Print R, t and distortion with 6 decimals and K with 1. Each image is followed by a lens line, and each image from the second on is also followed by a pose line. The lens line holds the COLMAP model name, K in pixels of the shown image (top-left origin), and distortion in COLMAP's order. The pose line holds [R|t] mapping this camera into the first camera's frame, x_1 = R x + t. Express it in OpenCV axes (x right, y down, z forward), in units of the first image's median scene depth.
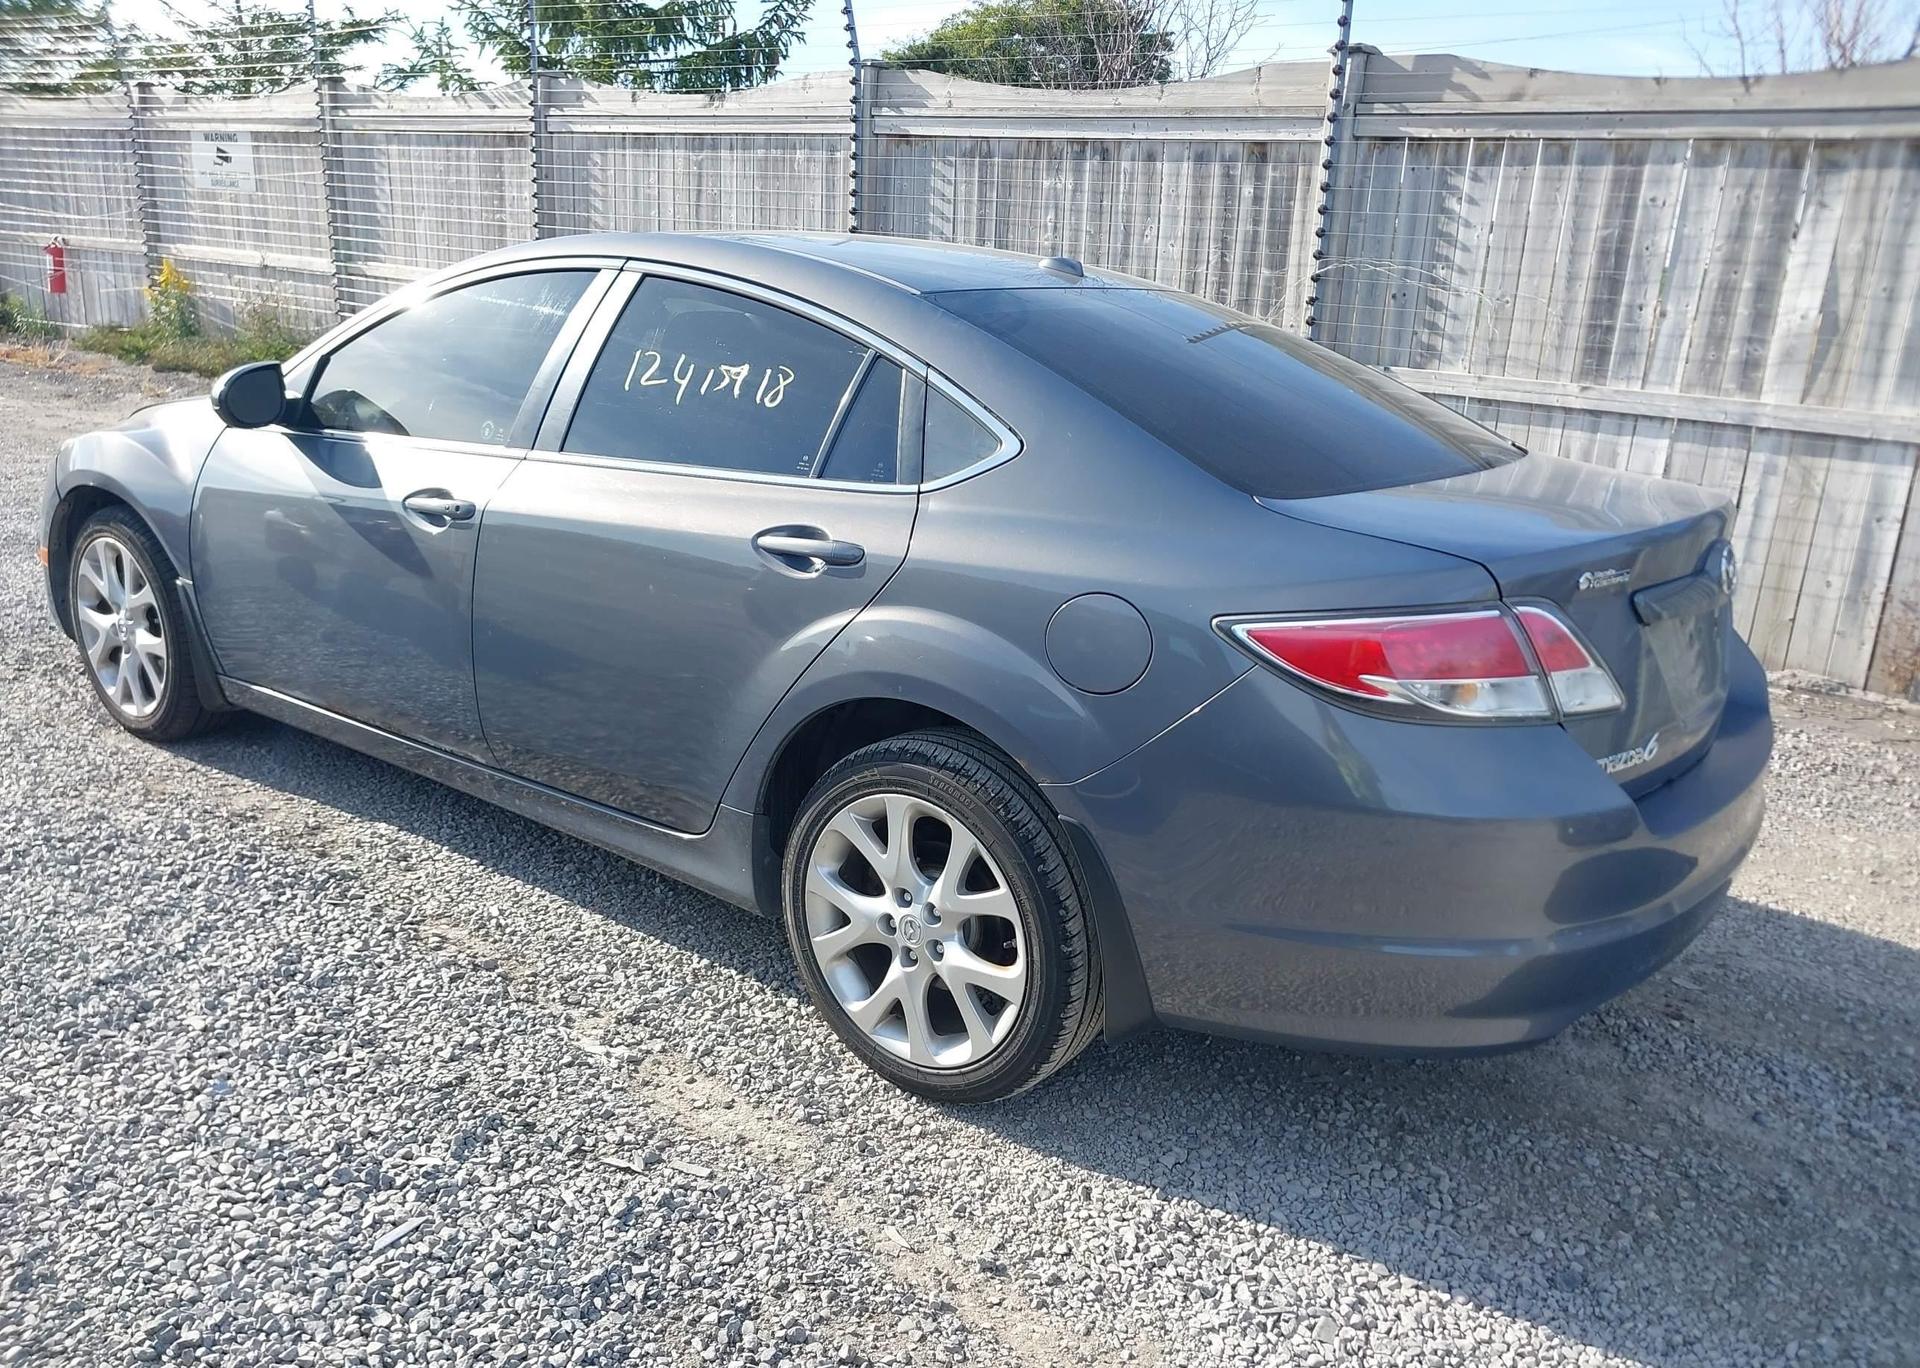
lens RADIAL K [[1469.9, 0, 981.5], [0, 1469.9, 740.6], [0, 0, 1]] dist [0.017572, -0.022430]
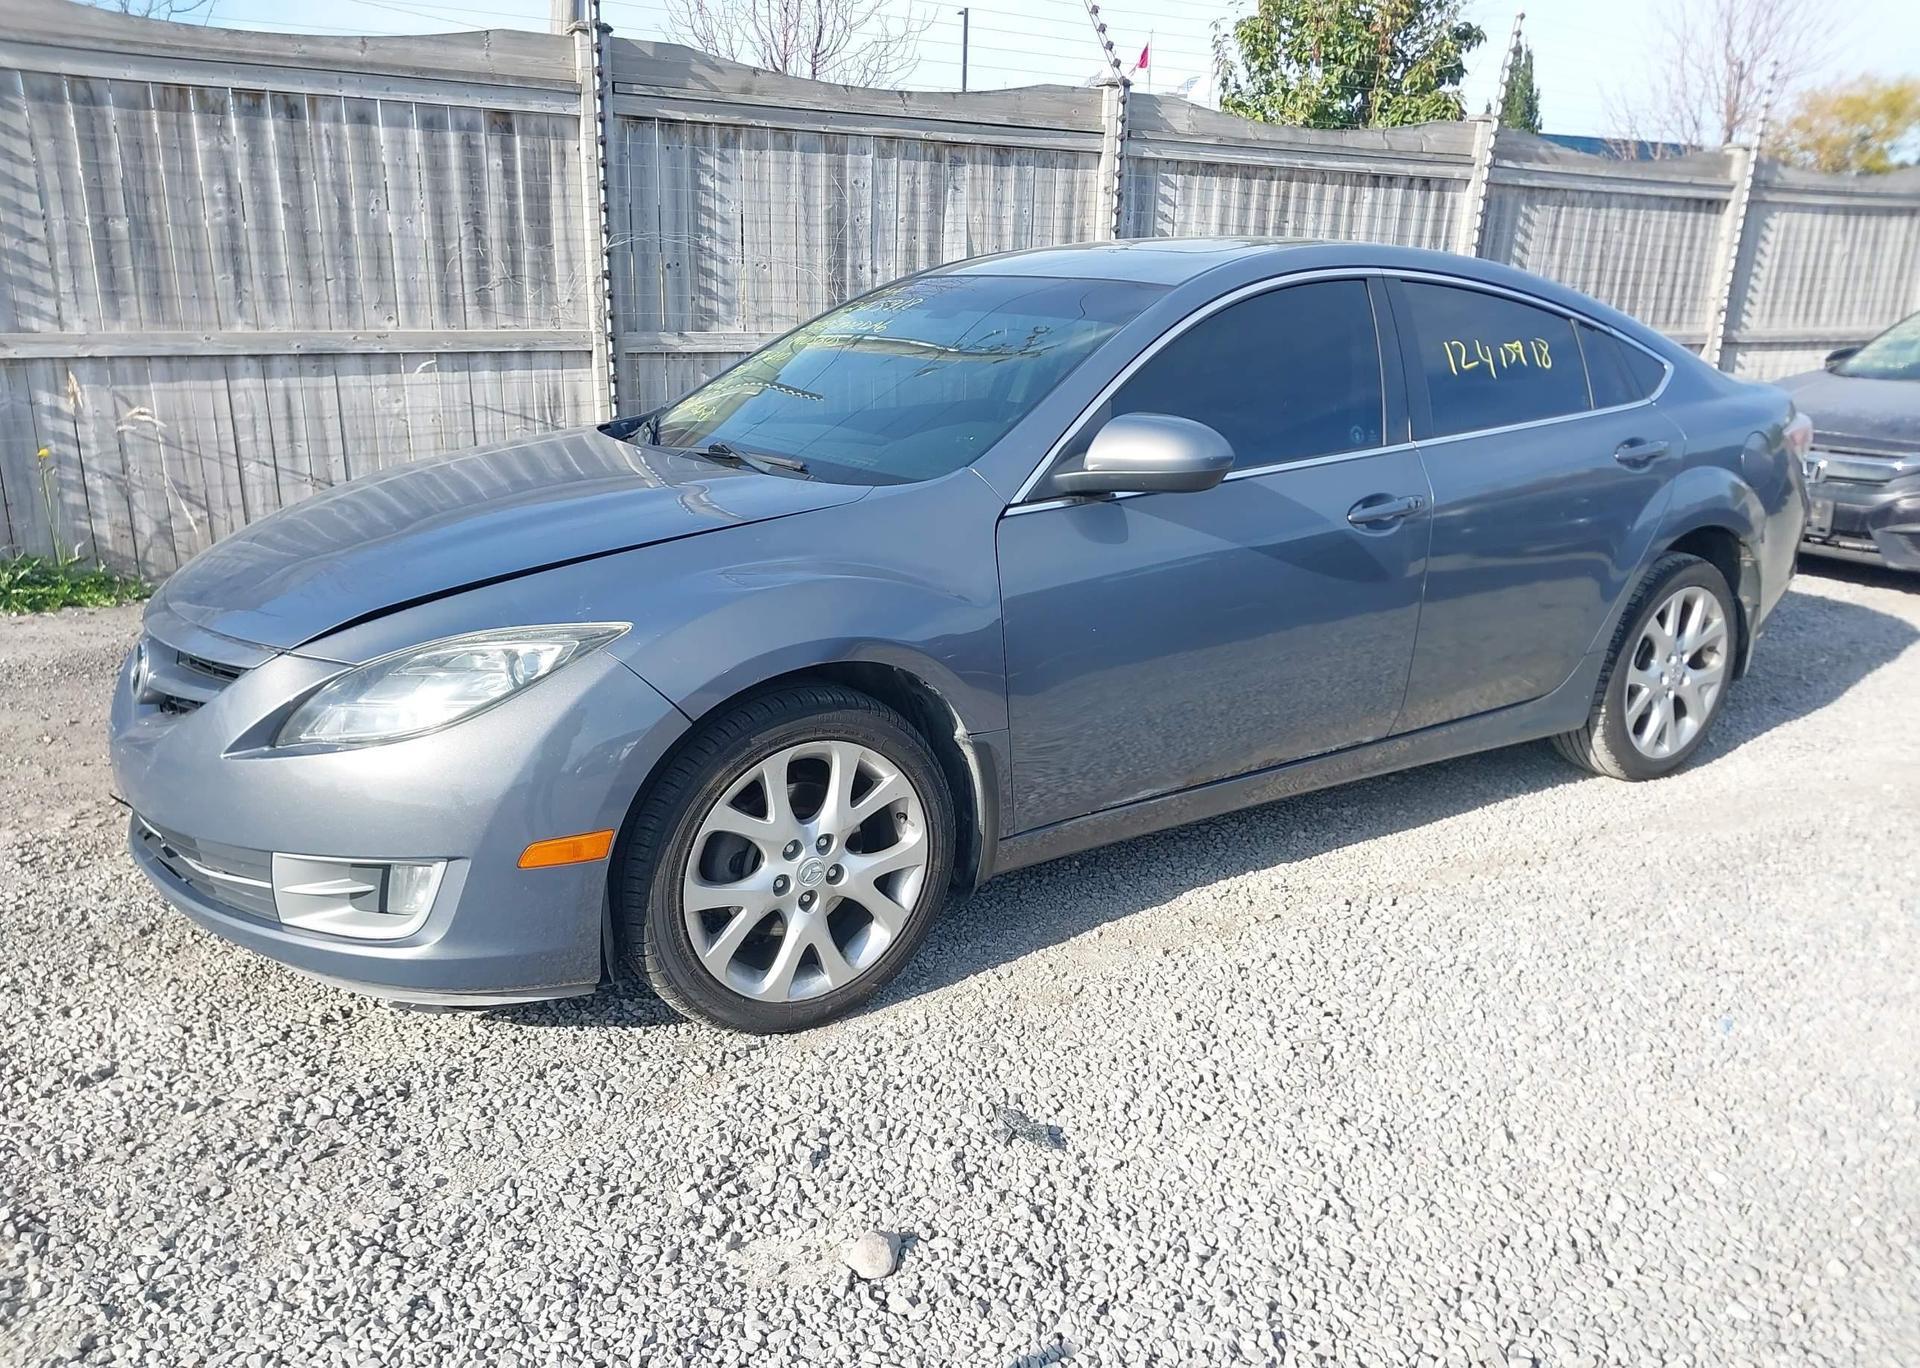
lens RADIAL K [[1469.9, 0, 970.9], [0, 1469.9, 749.1], [0, 0, 1]] dist [0.017572, -0.022430]
pose [[0.326181, -0.337087, 0.883164, -1.311720], [0.297777, 0.923337, 0.242442, -0.310289], [-0.897182, 0.183905, 0.401552, 0.784556]]
